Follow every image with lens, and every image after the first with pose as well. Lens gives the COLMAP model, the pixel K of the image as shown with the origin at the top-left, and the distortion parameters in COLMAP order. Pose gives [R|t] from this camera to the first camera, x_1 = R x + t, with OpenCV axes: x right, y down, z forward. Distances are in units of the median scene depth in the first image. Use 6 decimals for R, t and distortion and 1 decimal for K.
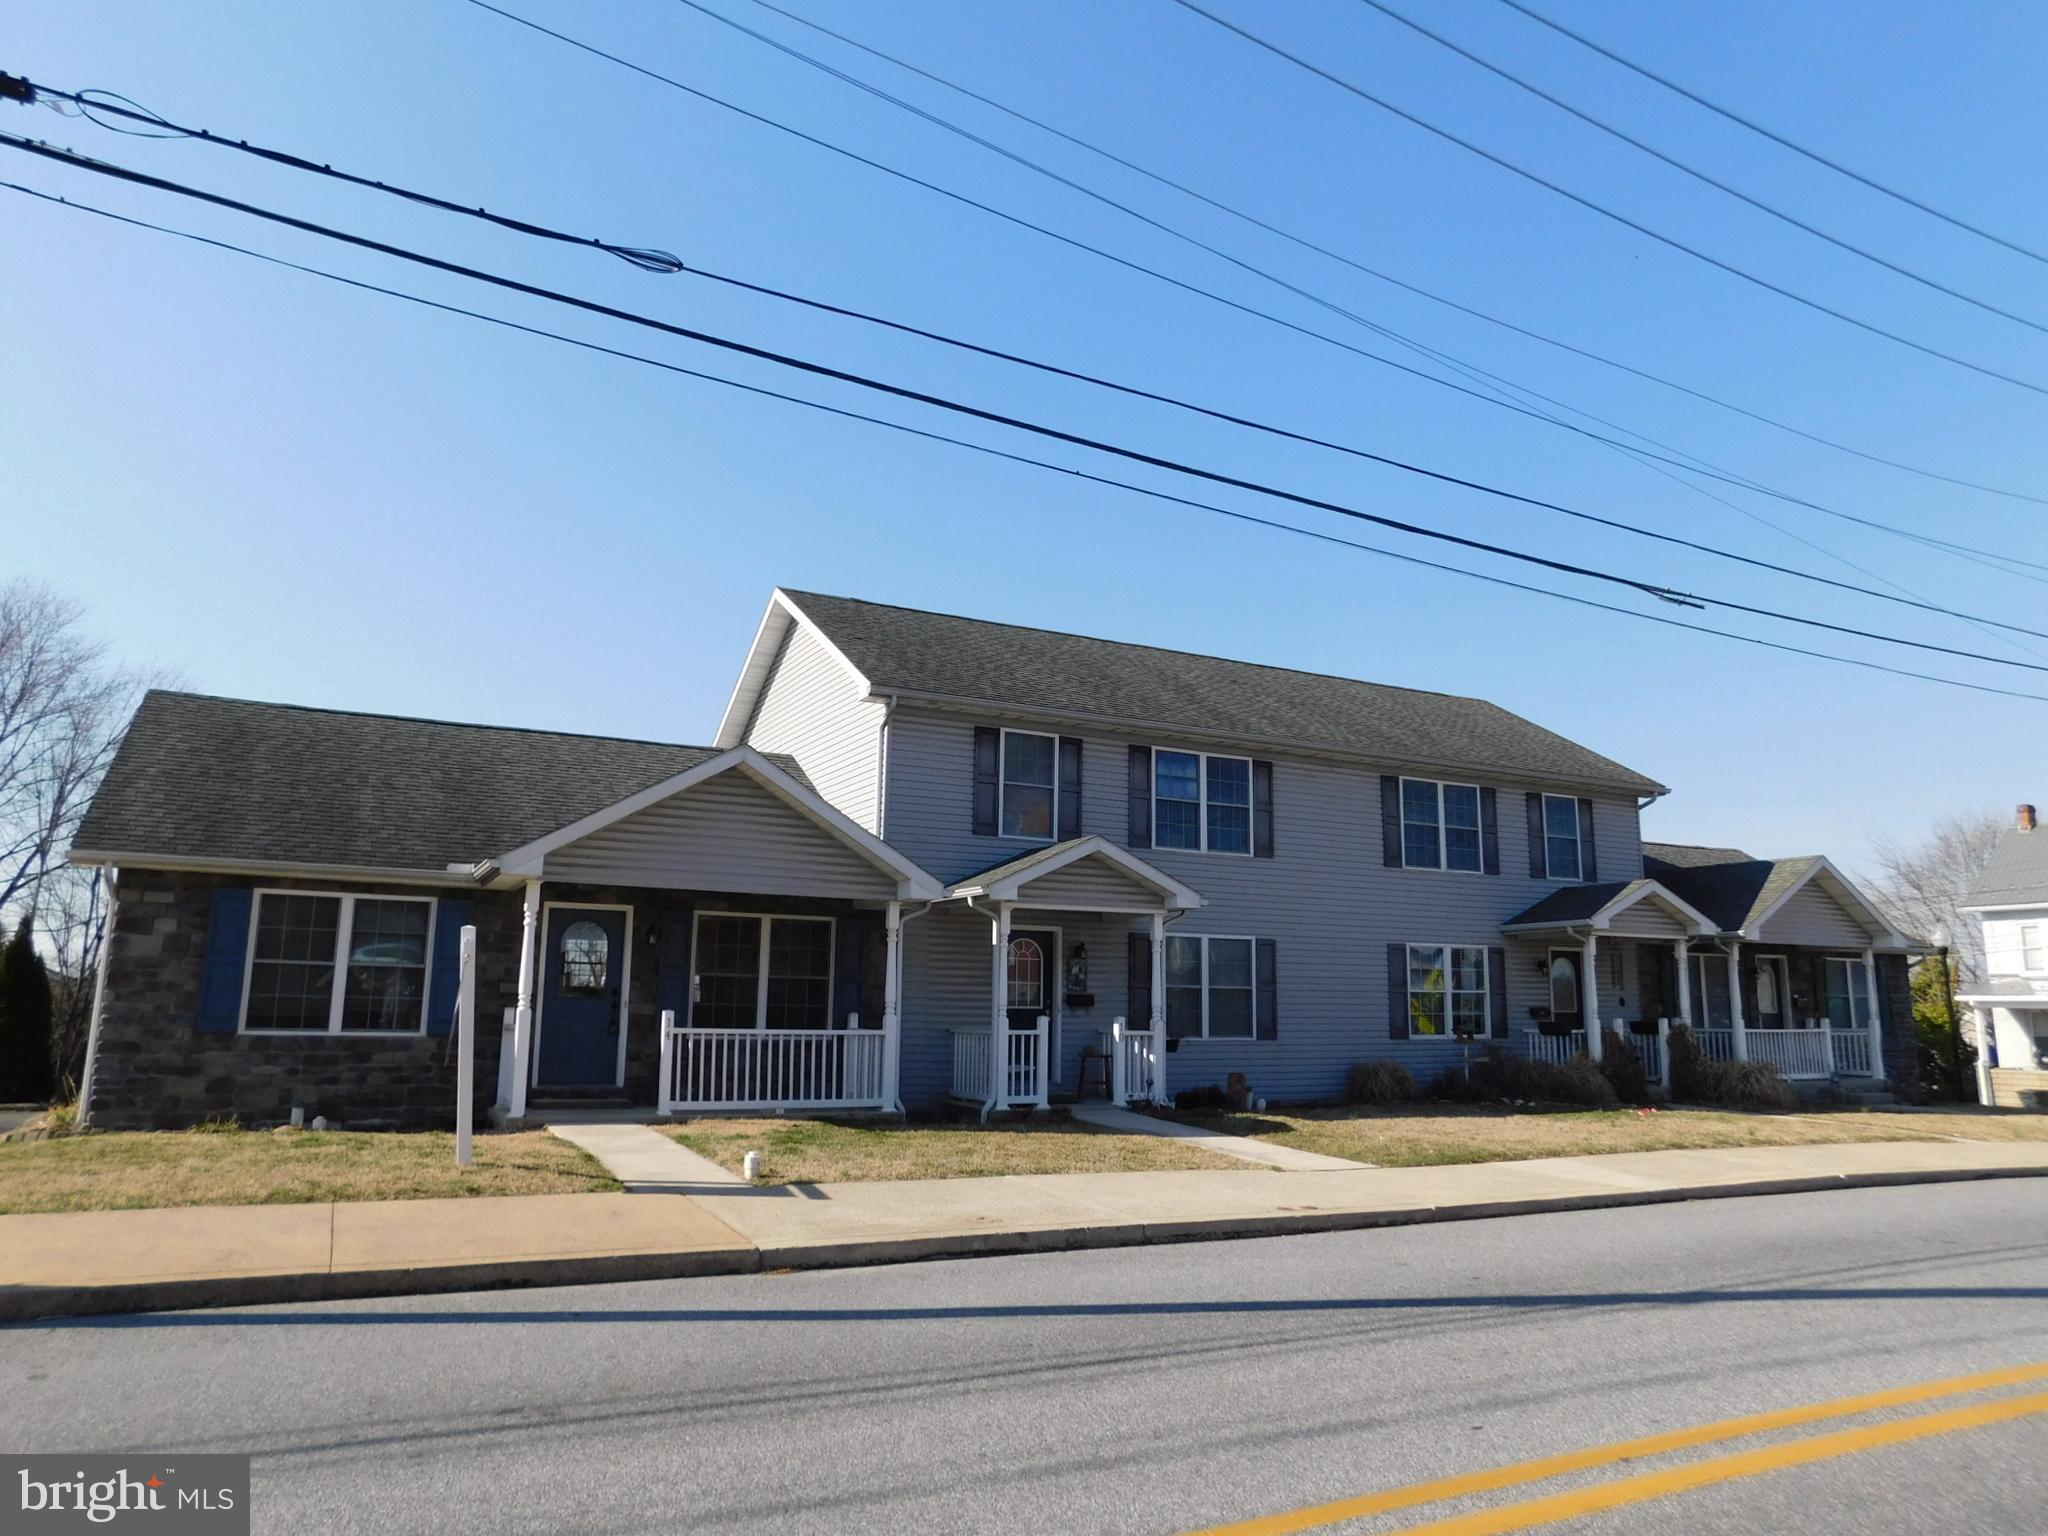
lens RADIAL K [[1358.5, 0, 1039.0], [0, 1358.5, 765.8], [0, 0, 1]] dist [-0.063826, 0.039998]
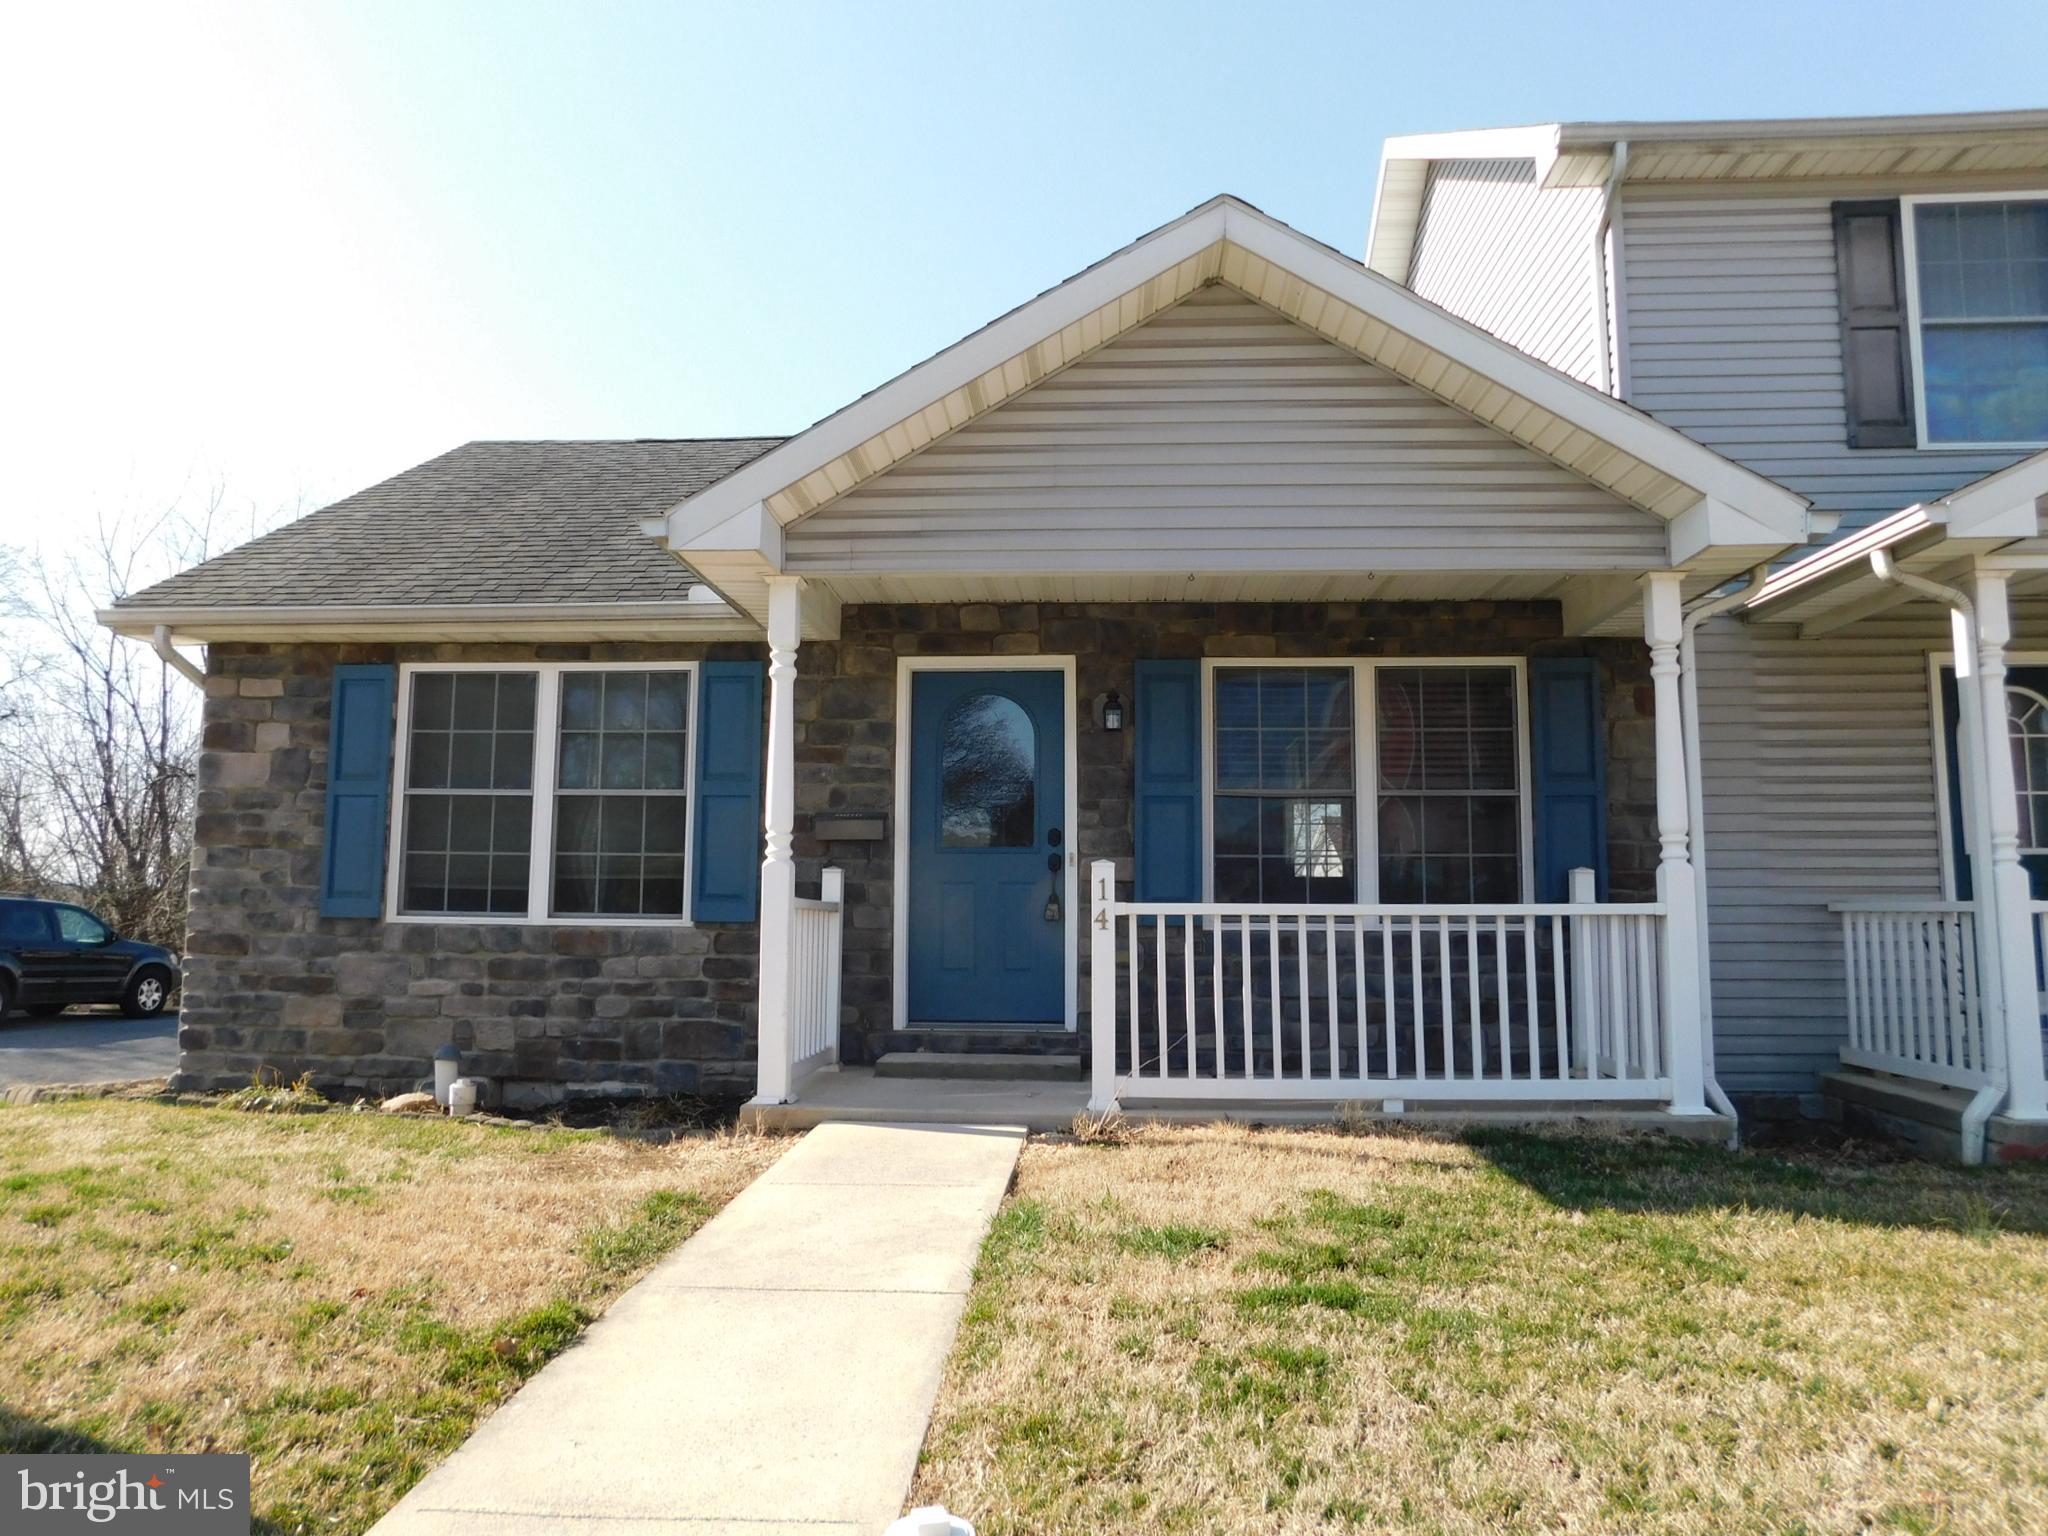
lens RADIAL K [[1358.5, 0, 1029.3], [0, 1358.5, 758.5], [0, 0, 1]] dist [-0.063826, 0.039998]
pose [[0.853275, -0.065231, -0.517365, -0.073746], [0.097827, 0.994554, 0.035947, 0.133669], [0.512203, -0.081285, 0.855010, 0.635724]]
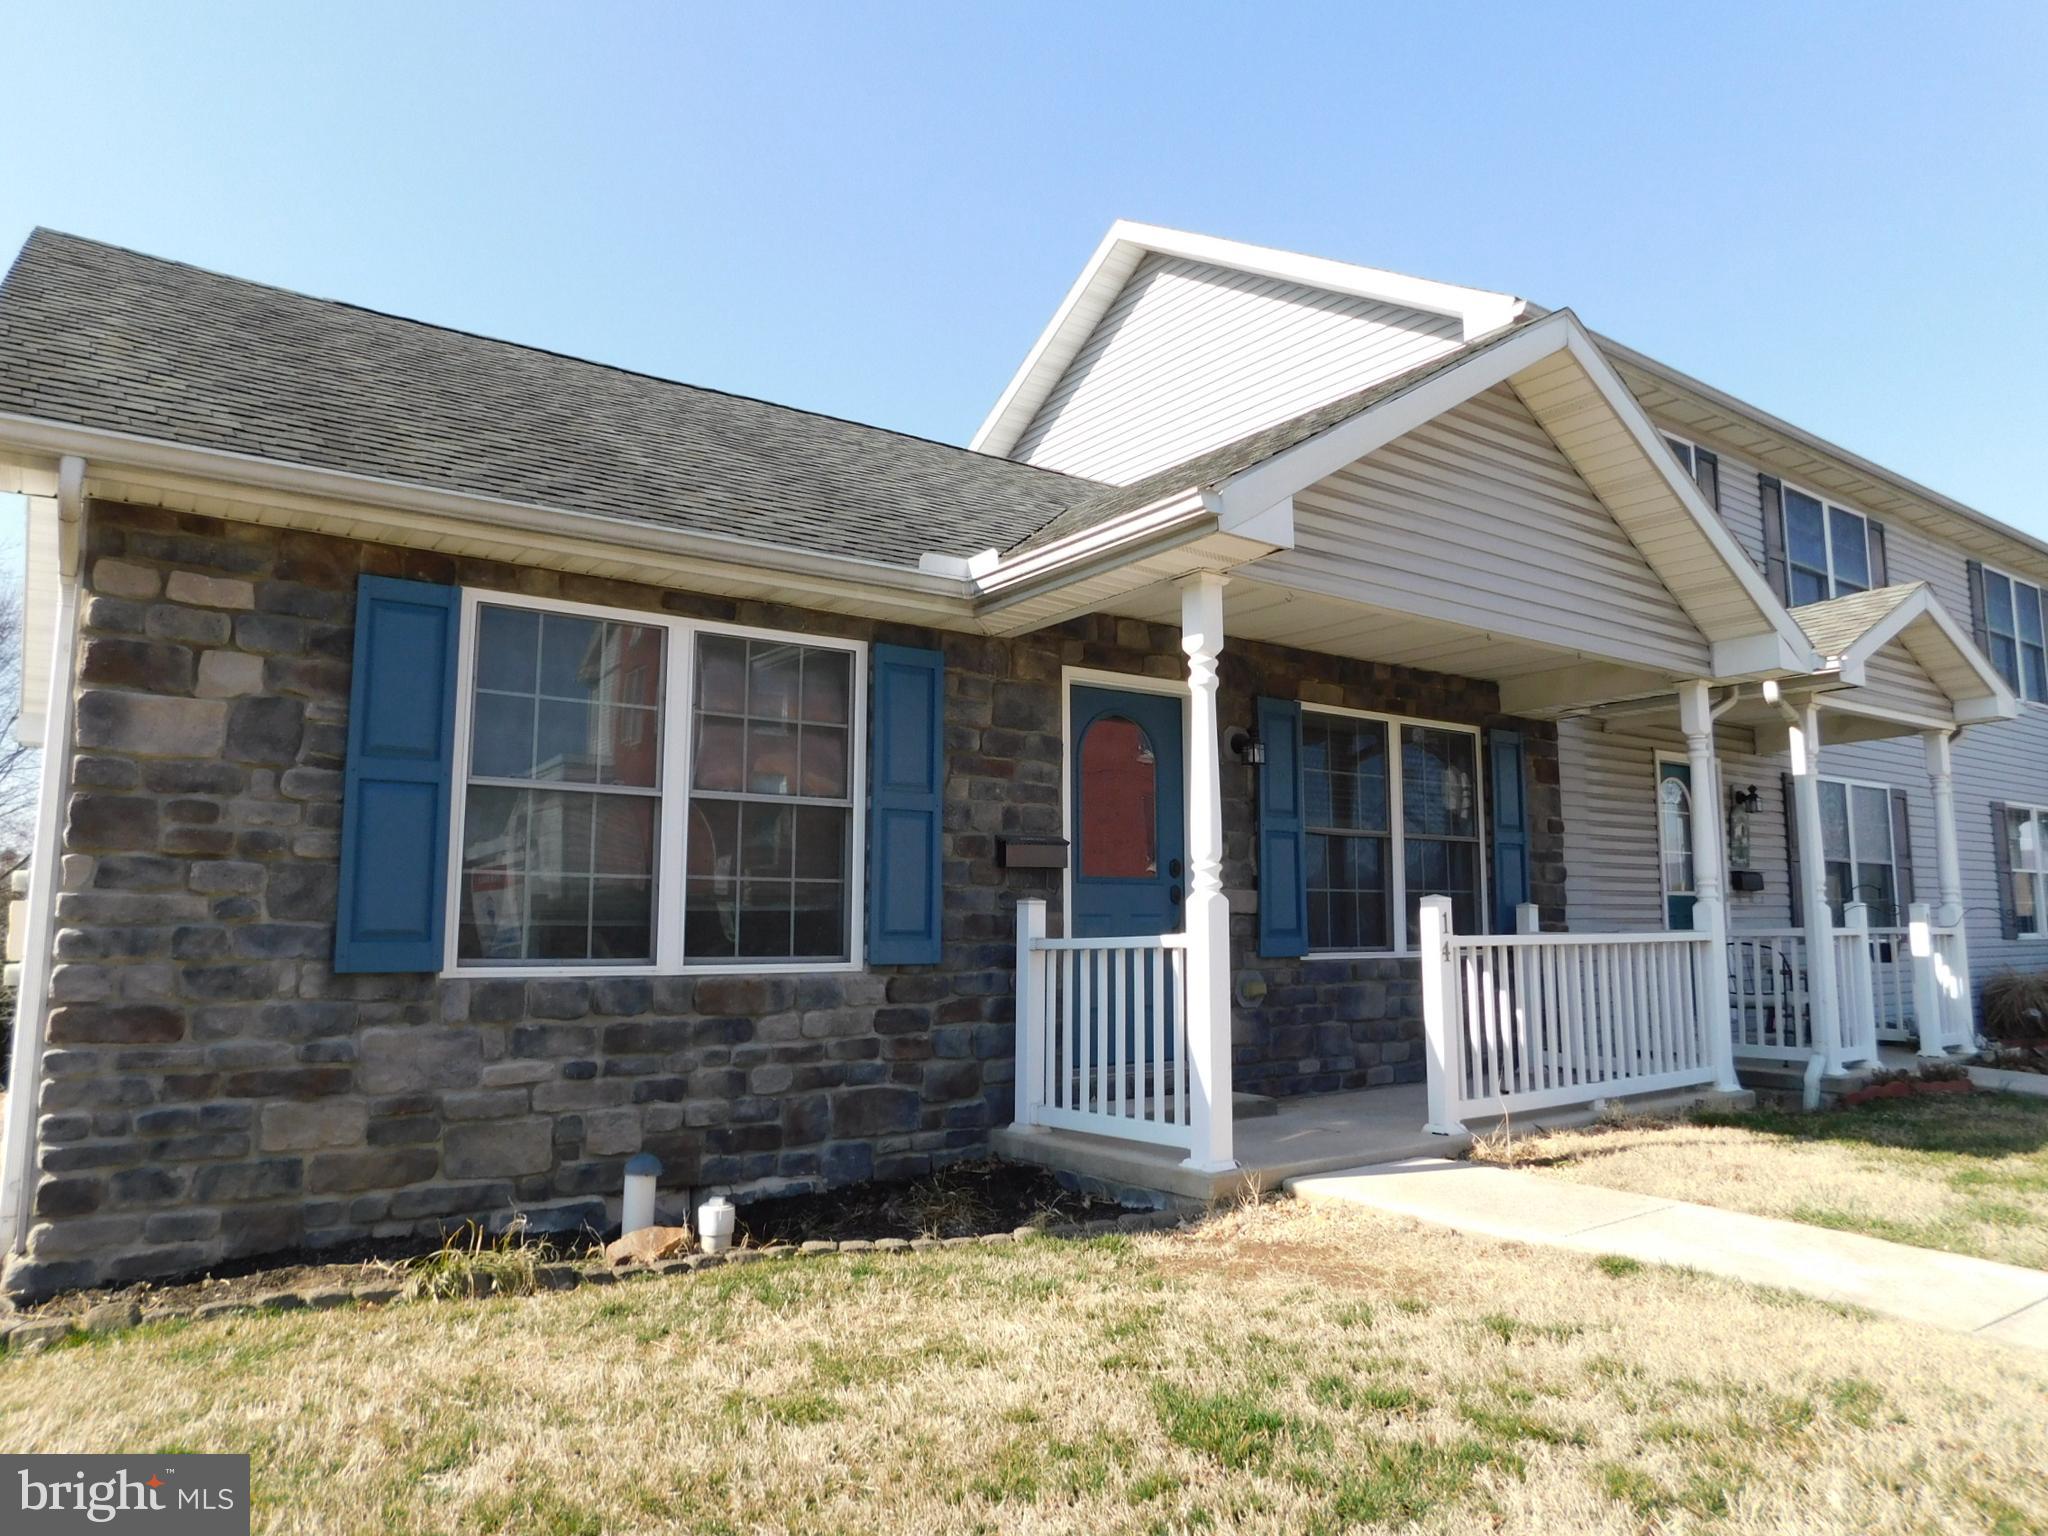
lens RADIAL K [[1358.5, 0, 1029.8], [0, 1358.5, 764.3], [0, 0, 1]] dist [-0.063826, 0.039998]
pose [[0.990272, 0.000665, 0.139141, -0.471969], [-0.008570, 0.998382, 0.056222, 0.115946], [-0.138878, -0.056868, 0.988675, 0.591176]]
